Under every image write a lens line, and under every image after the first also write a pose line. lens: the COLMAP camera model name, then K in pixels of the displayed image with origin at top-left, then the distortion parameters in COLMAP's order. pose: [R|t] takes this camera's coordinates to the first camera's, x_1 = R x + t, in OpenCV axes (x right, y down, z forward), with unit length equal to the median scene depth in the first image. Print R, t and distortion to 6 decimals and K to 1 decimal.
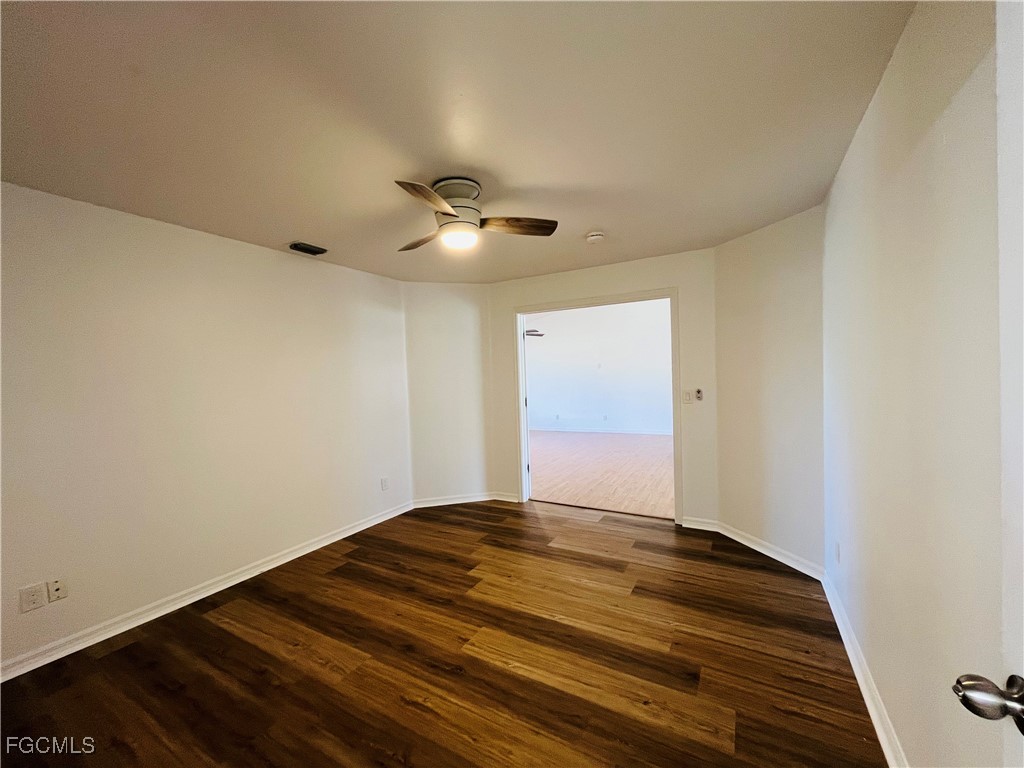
lens RADIAL K [[413.0, 0, 509.1], [0, 413.0, 383.4], [0, 0, 1]] dist [-0.002691, 0.000331]
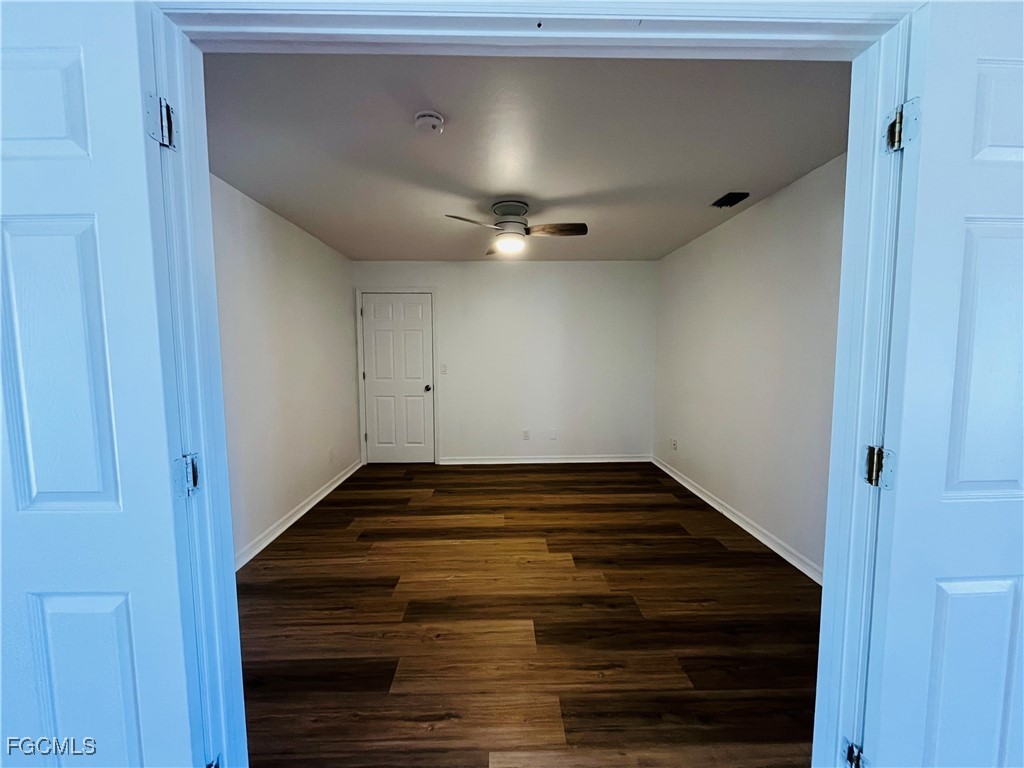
lens RADIAL K [[413.0, 0, 509.8], [0, 413.0, 384.7], [0, 0, 1]] dist [-0.002691, 0.000331]
pose [[-0.855314, 0.081383, -0.511679, 0.508752], [0.025480, 0.992999, 0.115346, -0.043337], [0.517484, 0.085619, -0.851399, 1.828801]]
